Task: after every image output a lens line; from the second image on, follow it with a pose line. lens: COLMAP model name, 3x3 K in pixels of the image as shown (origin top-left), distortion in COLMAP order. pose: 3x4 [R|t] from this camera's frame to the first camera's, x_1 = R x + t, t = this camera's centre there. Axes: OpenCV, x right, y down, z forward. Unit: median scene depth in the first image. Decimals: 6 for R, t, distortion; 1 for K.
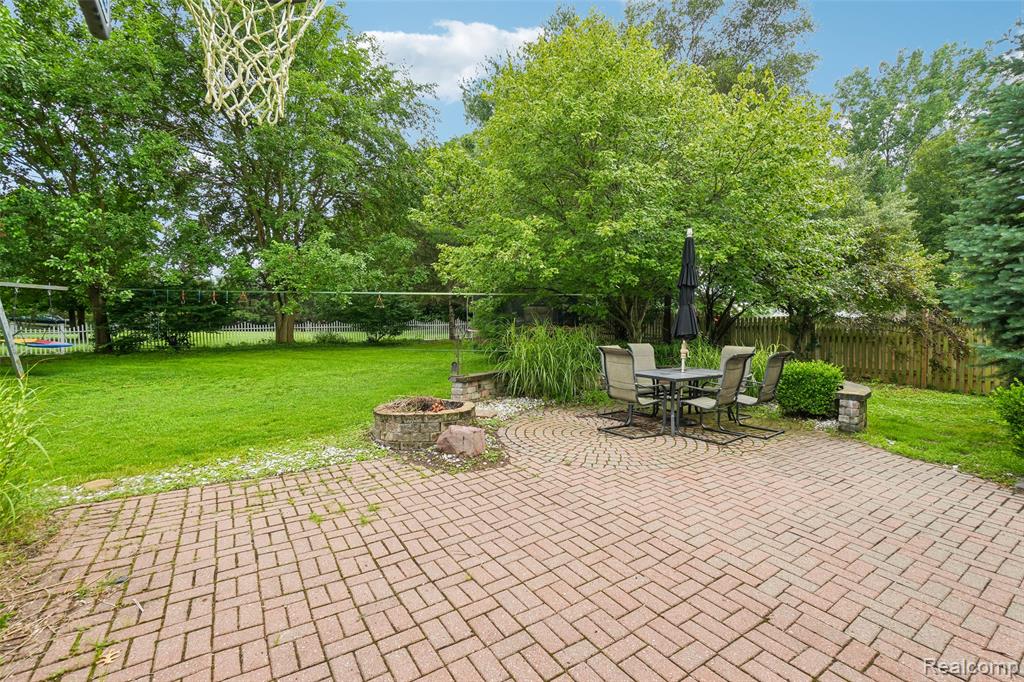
lens RADIAL K [[445.7, 0, 514.8], [0, 445.7, 345.5], [0, 0, 1]] dist [-0.004535, 0.001662]
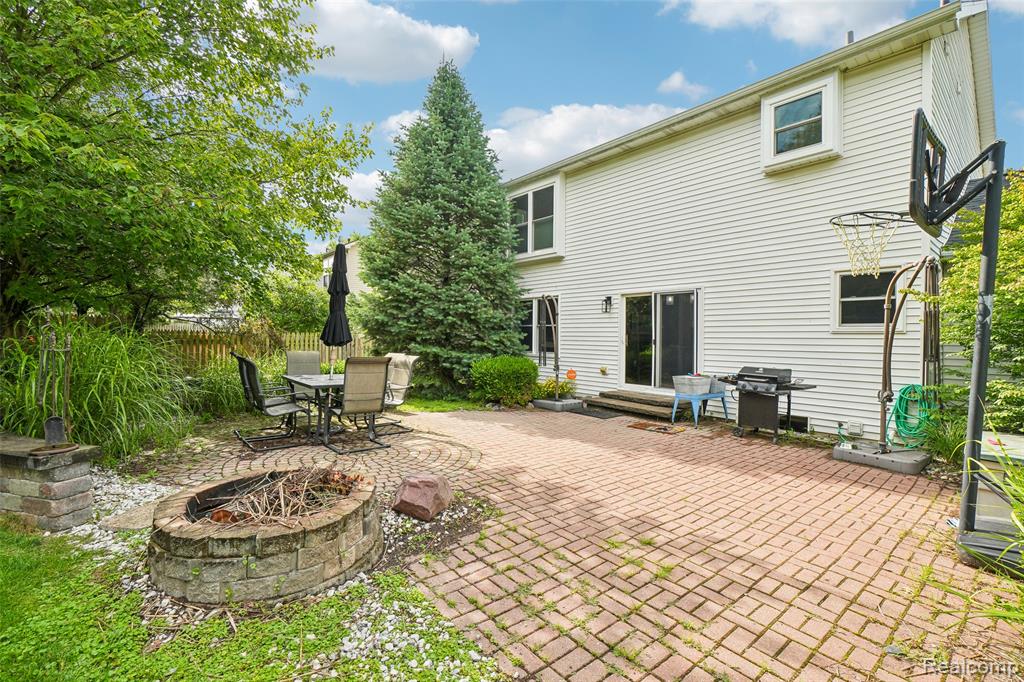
lens RADIAL K [[445.7, 0, 512.1], [0, 445.7, 335.6], [0, 0, 1]] dist [-0.004535, 0.001662]
pose [[-0.106695, -0.005893, 0.994274, -0.927920], [0.020475, 0.999757, 0.008123, -0.050759], [-0.994081, 0.021224, -0.106548, 1.015468]]
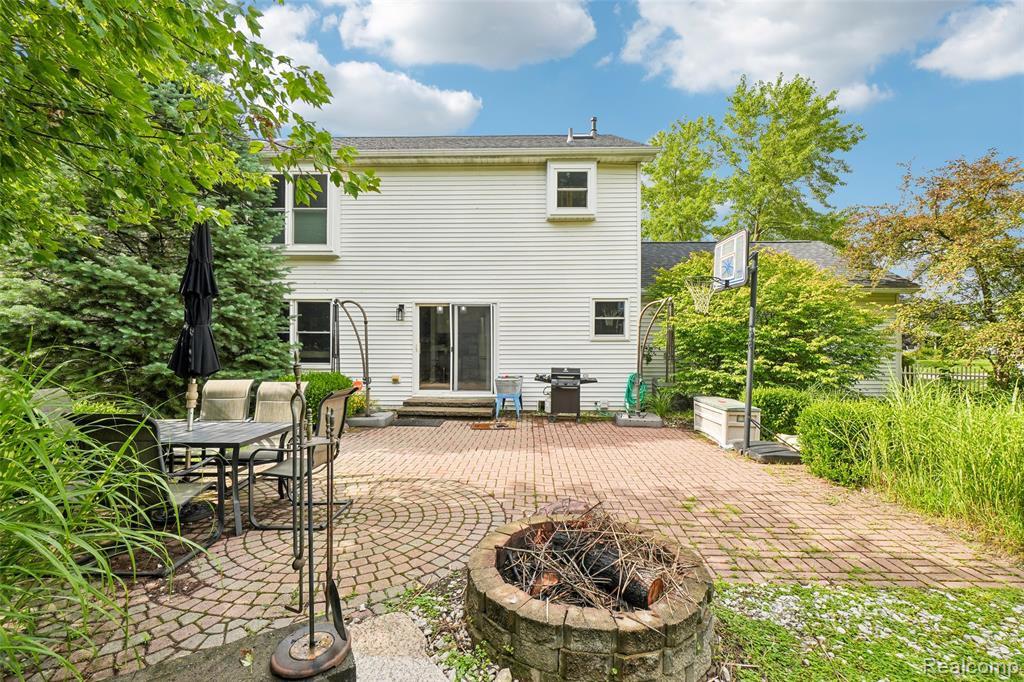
lens RADIAL K [[445.7, 0, 513.1], [0, 445.7, 338.0], [0, 0, 1]] dist [-0.004535, 0.001662]
pose [[-0.812988, -0.008639, 0.582217, -0.503004], [0.013438, 0.999345, 0.033593, -0.118722], [-0.582126, 0.035134, -0.812339, 1.781346]]
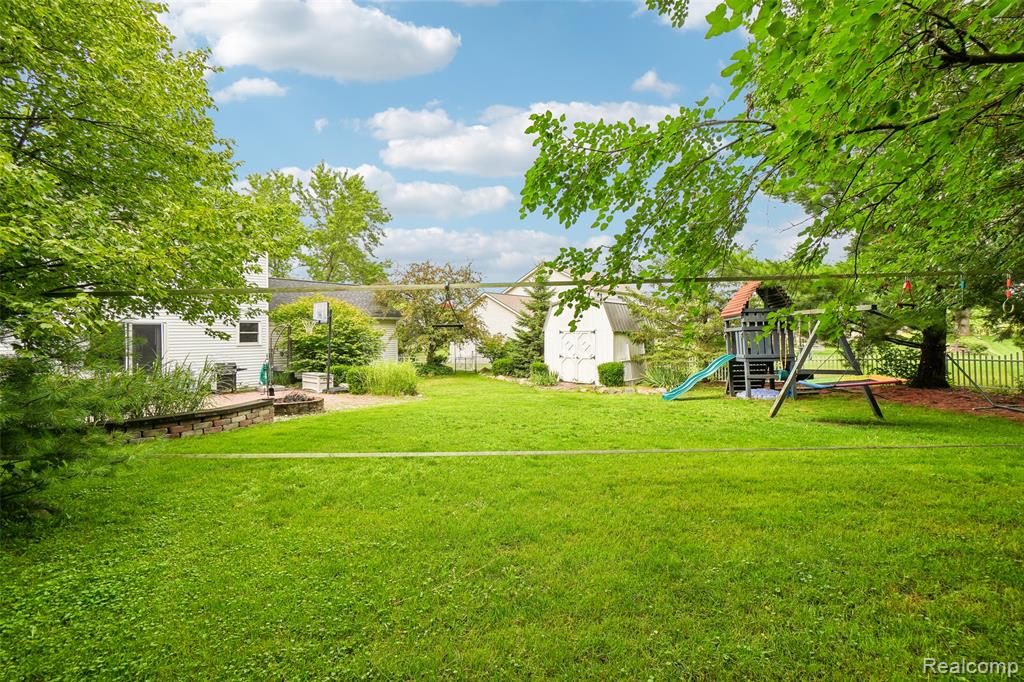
lens RADIAL K [[445.7, 0, 510.8], [0, 445.7, 334.5], [0, 0, 1]] dist [-0.004535, 0.001662]
pose [[-0.966135, -0.003224, -0.258017, -0.762951], [-0.012656, 0.999311, 0.034901, -0.278663], [0.257726, 0.036985, -0.965510, 3.891652]]
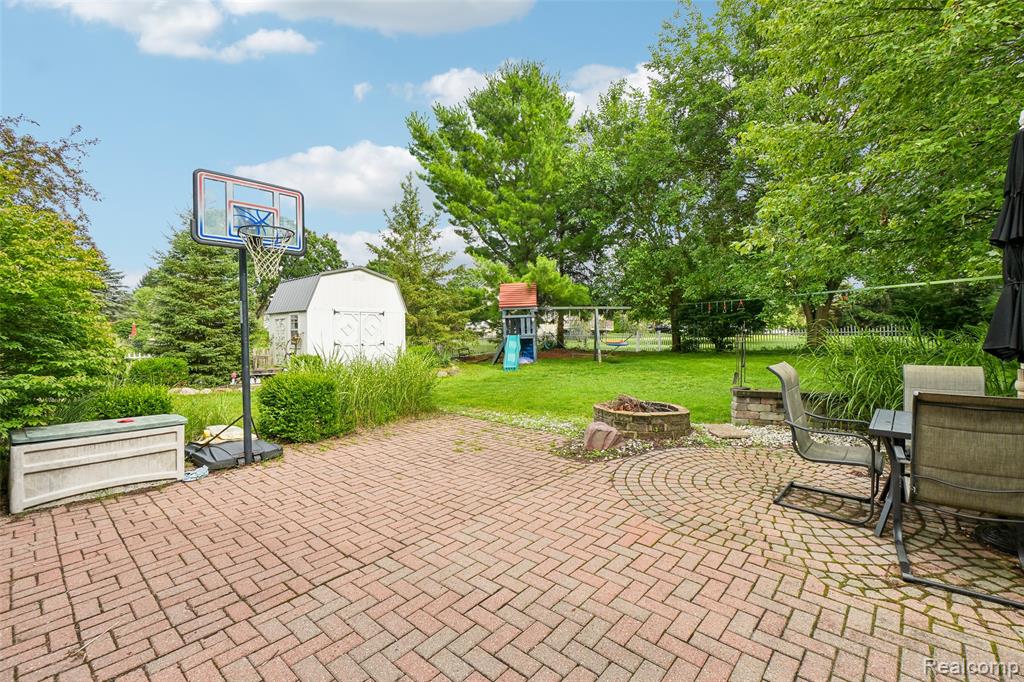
lens RADIAL K [[445.7, 0, 516.4], [0, 445.7, 334.1], [0, 0, 1]] dist [-0.004535, 0.001662]
pose [[0.253105, -0.000466, -0.967439, 0.981449], [-0.033523, 0.999395, -0.009252, -0.025905], [0.966858, 0.034774, 0.252936, 0.559833]]
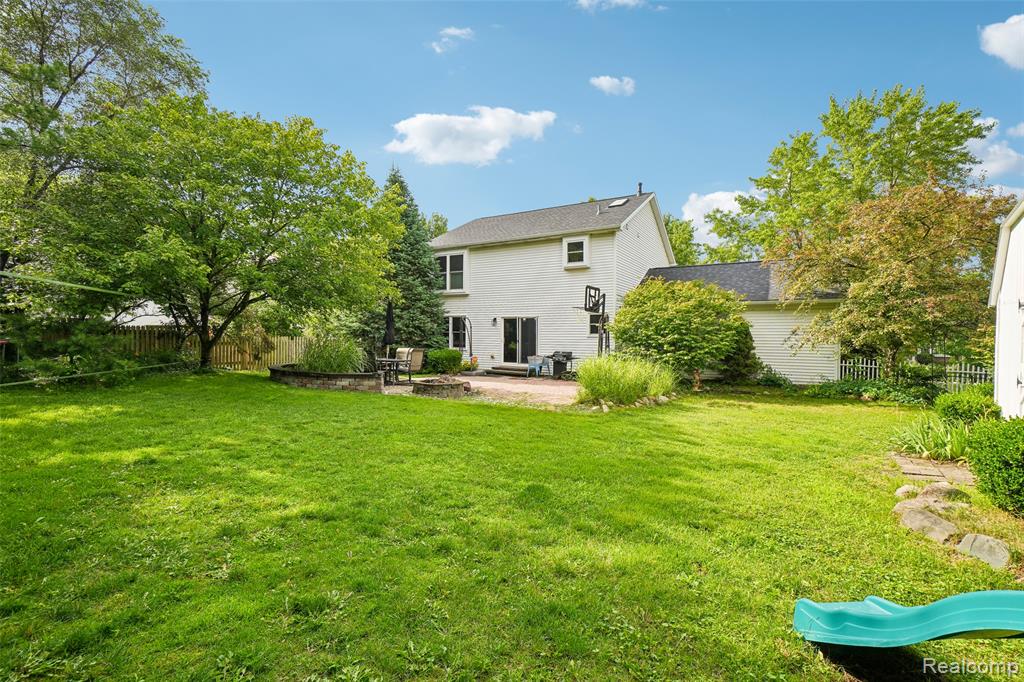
lens RADIAL K [[445.7, 0, 512.5], [0, 445.7, 341.0], [0, 0, 1]] dist [-0.004535, 0.001662]
pose [[-0.426313, -0.021087, 0.904330, -2.734243], [0.020321, 0.999253, 0.032880, -0.133291], [-0.904347, 0.032394, -0.425566, 1.982522]]
